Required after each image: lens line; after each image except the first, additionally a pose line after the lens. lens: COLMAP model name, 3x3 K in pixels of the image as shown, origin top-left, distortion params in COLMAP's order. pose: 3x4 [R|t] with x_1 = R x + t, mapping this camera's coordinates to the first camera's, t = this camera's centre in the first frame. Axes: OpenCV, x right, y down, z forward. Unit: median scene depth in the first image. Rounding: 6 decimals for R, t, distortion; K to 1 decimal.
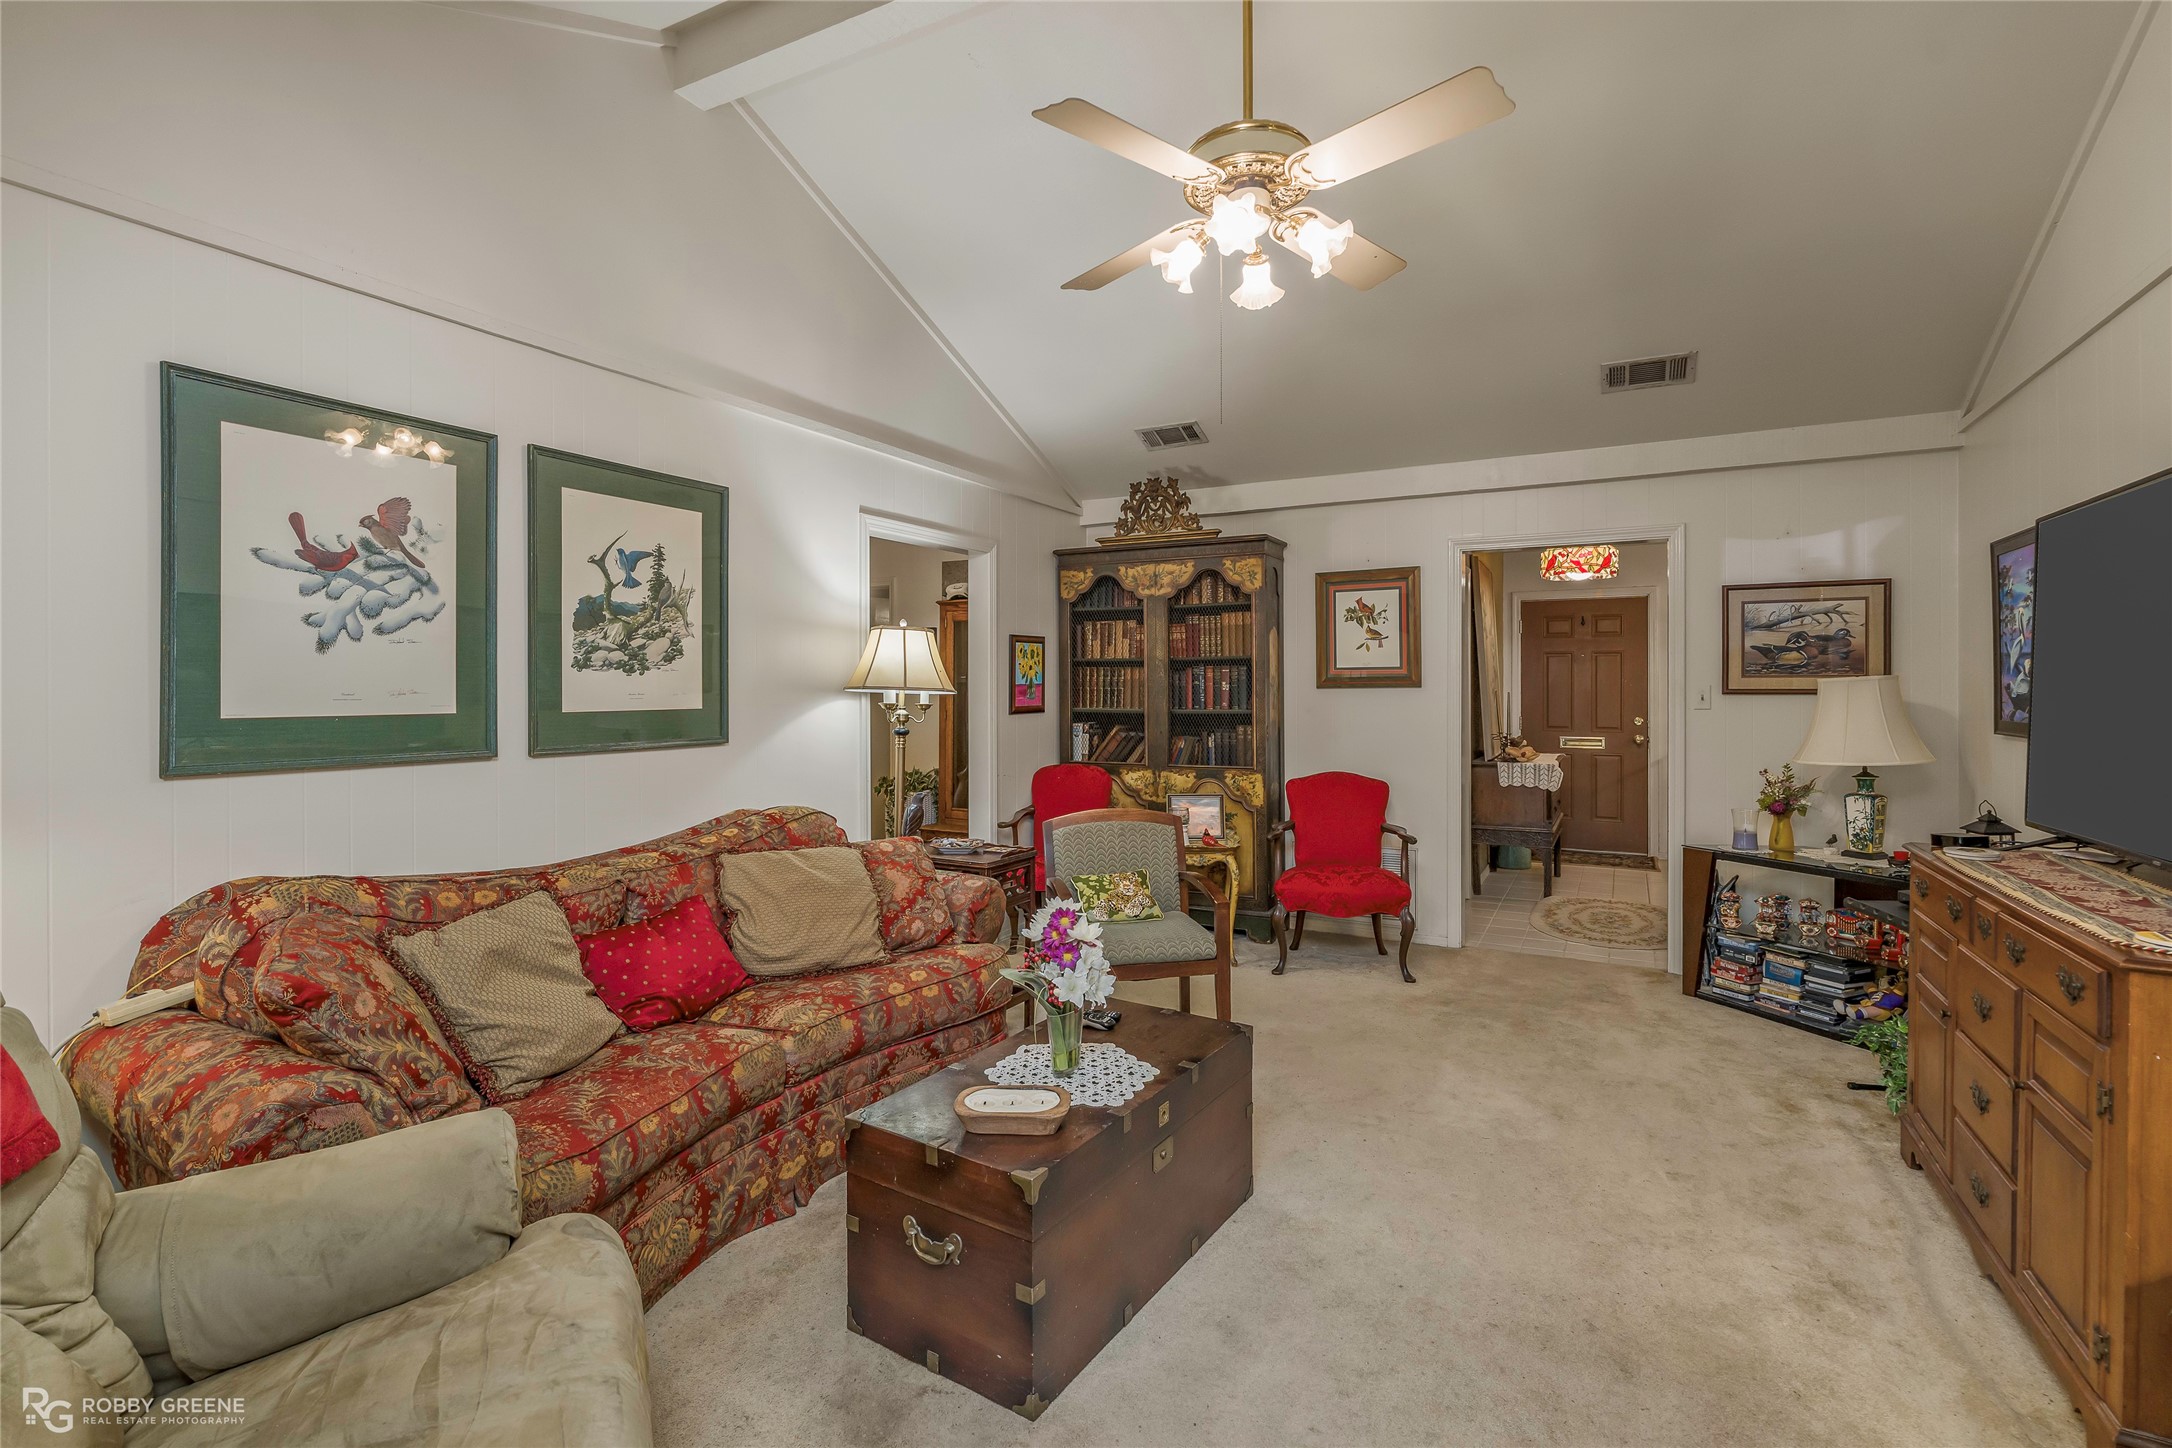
lens RADIAL K [[986.6, 0, 1055.8], [0, 986.6, 693.9], [0, 0, 1]] dist [-0.003215, -0.000545]
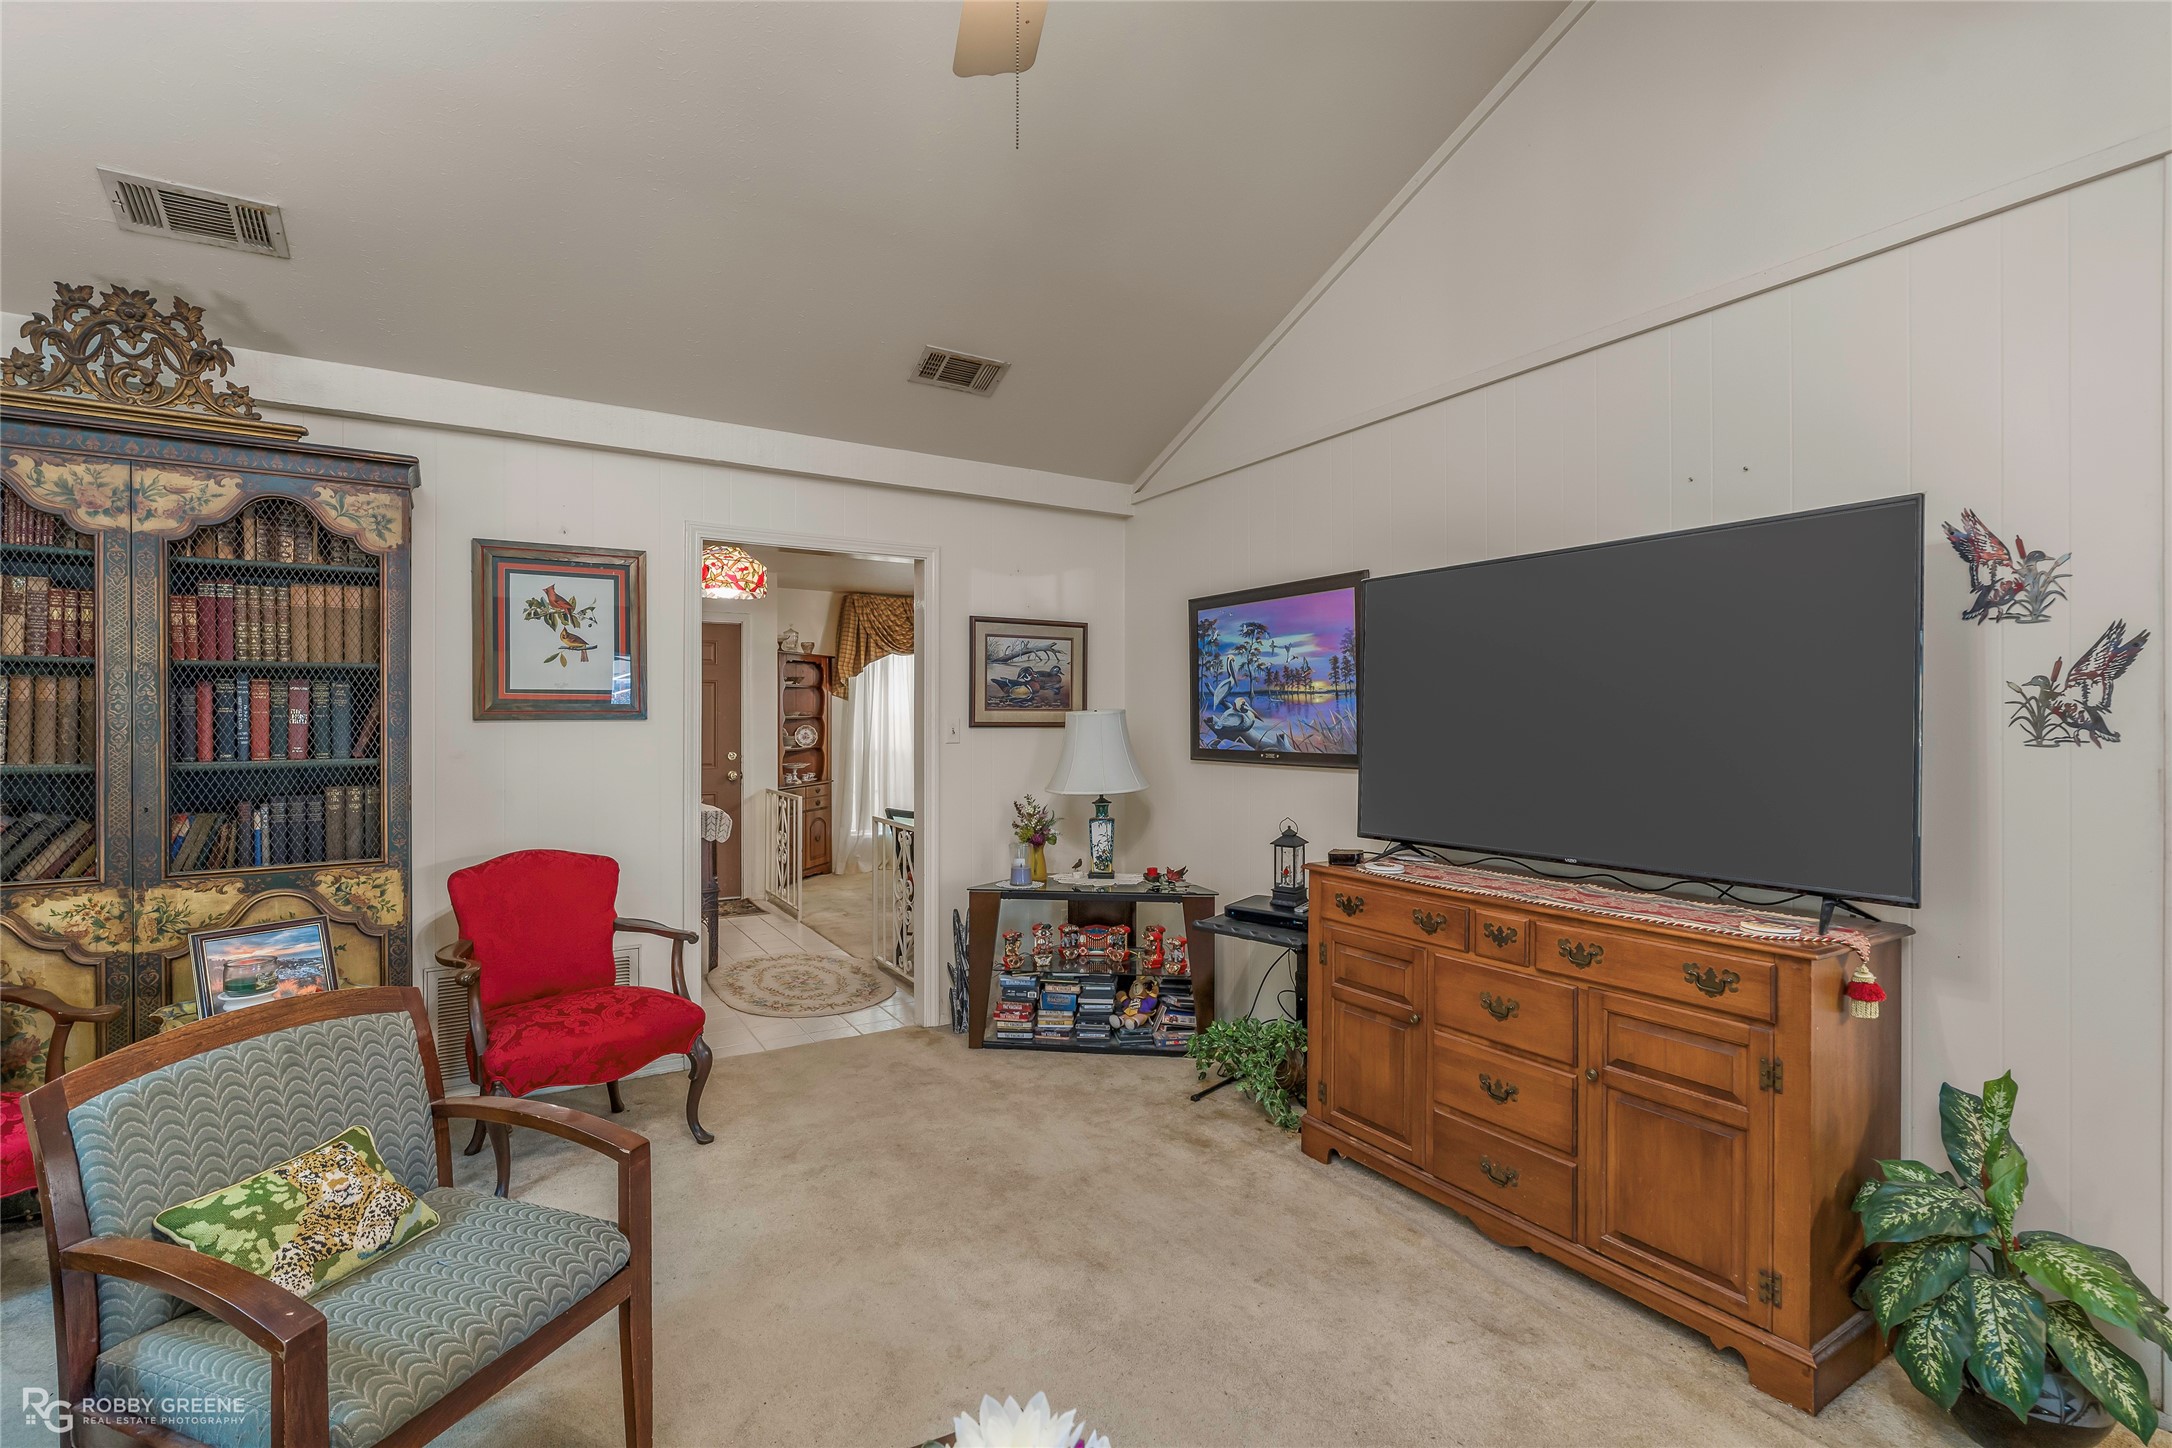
lens RADIAL K [[986.6, 0, 1088.7], [0, 986.6, 722.5], [0, 0, 1]] dist [-0.003215, -0.000545]
pose [[0.472567, -0.000855, 0.881294, -0.108315], [0.004285, 0.999990, -0.001328, -0.002382], [-0.881284, 0.004404, 0.472566, 0.367141]]
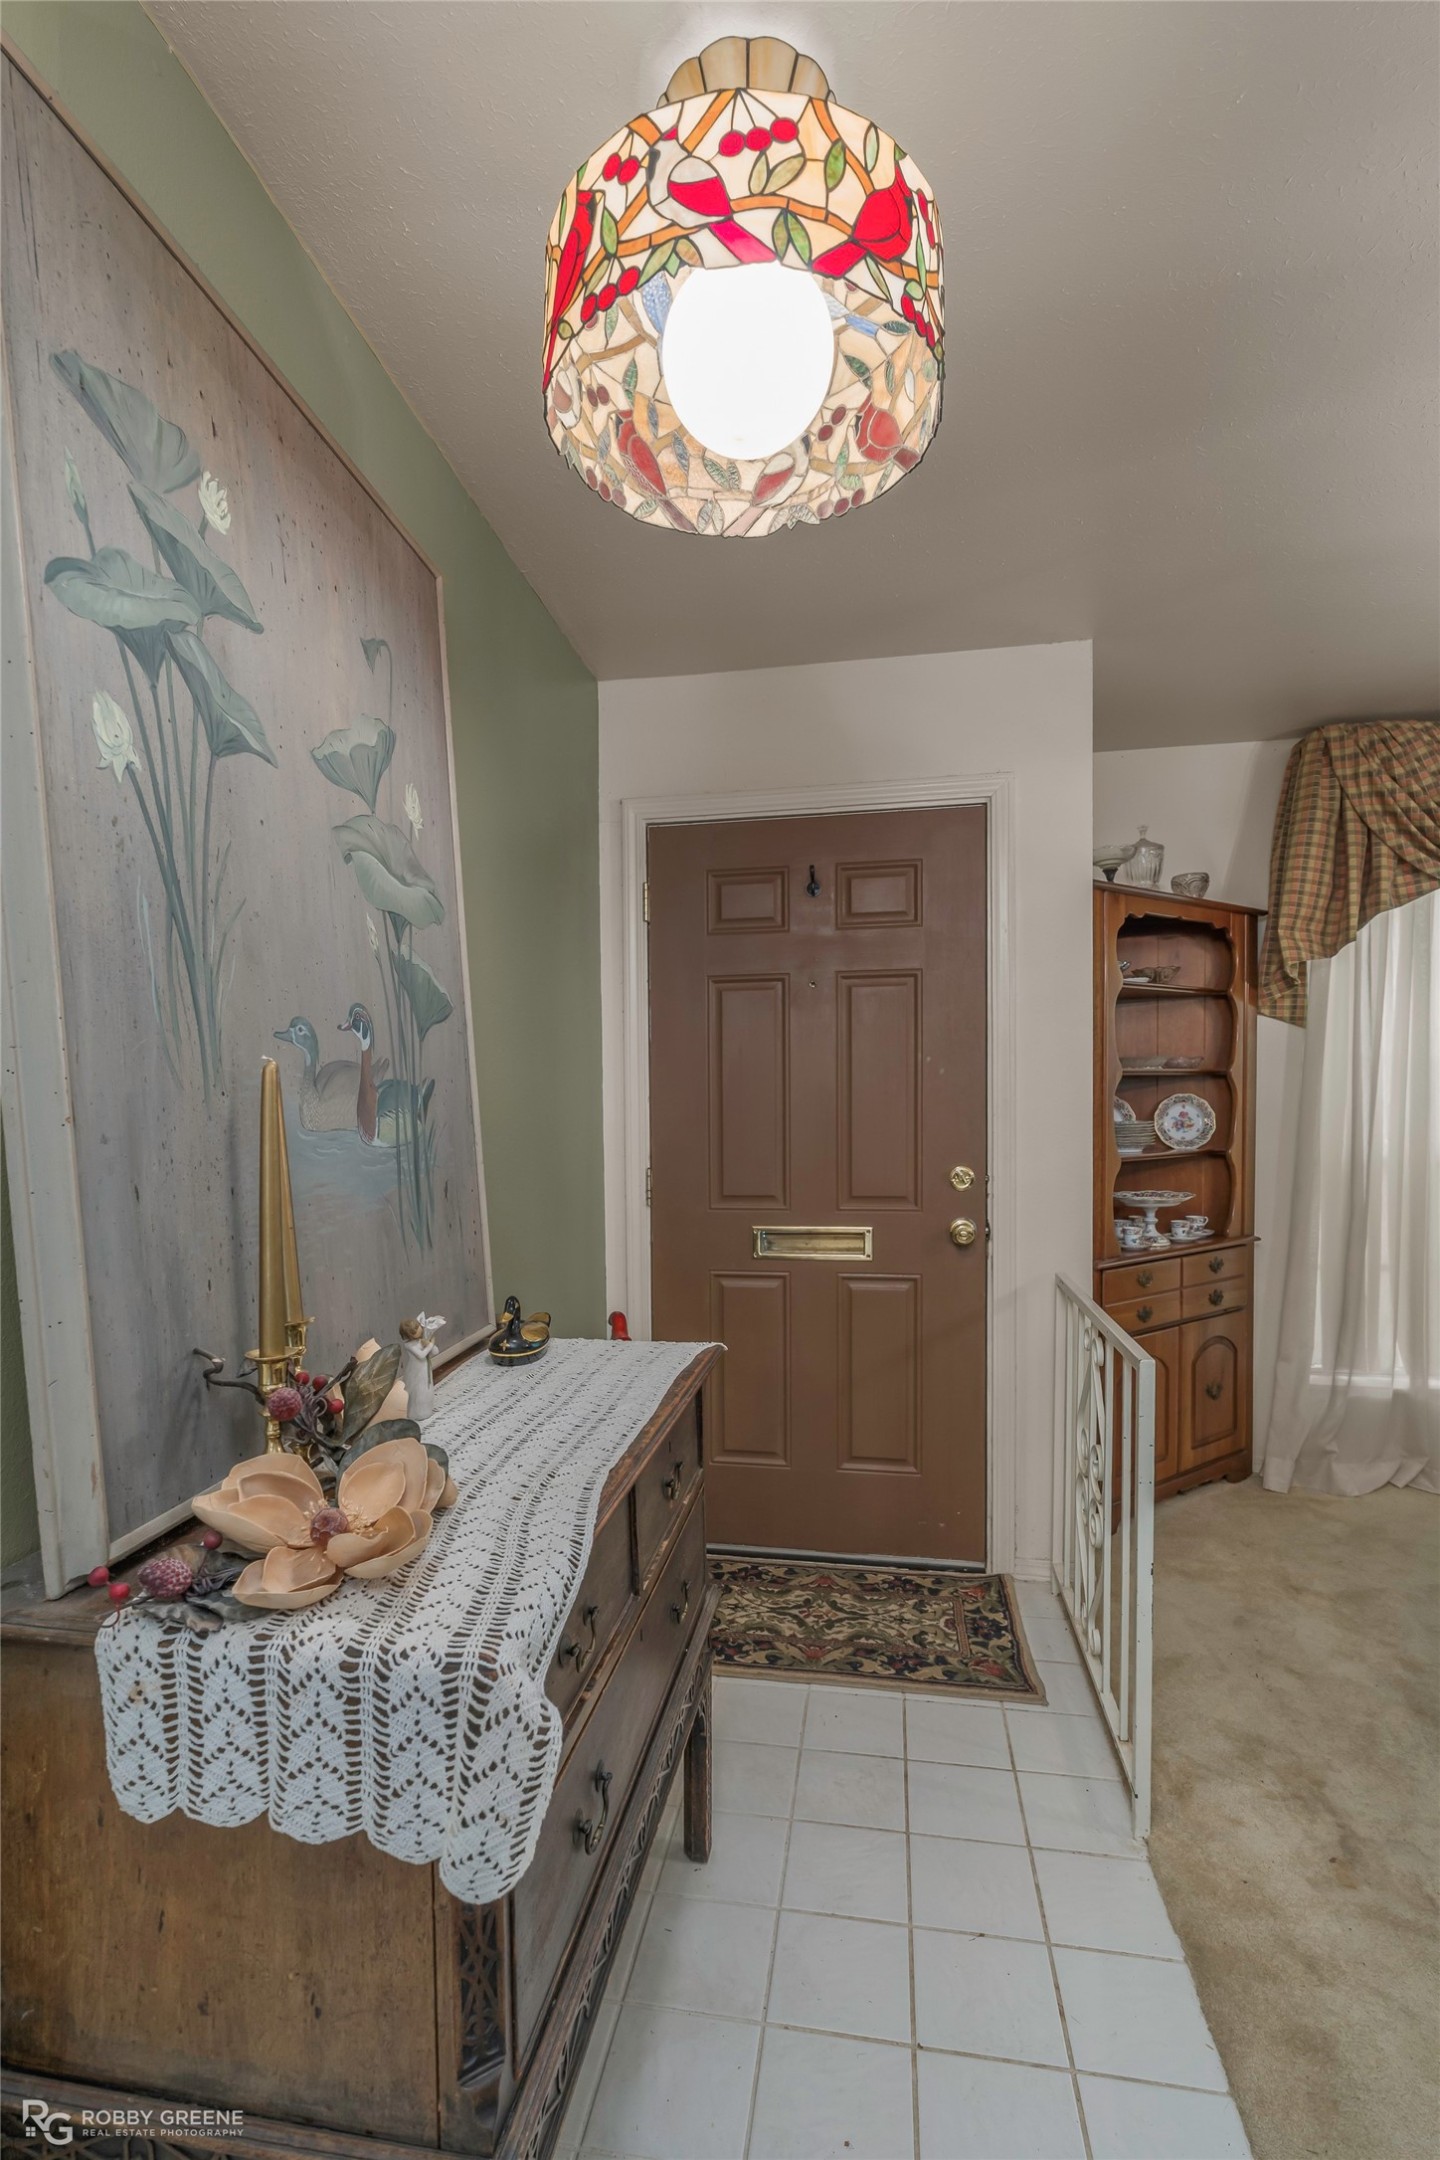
lens RADIAL K [[981.1, 0, 672.7], [0, 981.1, 1168.4], [0, 0, 1]] dist [-0.003215, -0.000545]
pose [[0.952031, -0.030599, 0.304467, 0.559724], [0.018977, 0.998976, 0.041060, 0.012581], [-0.305412, -0.033313, 0.951638, 1.008585]]
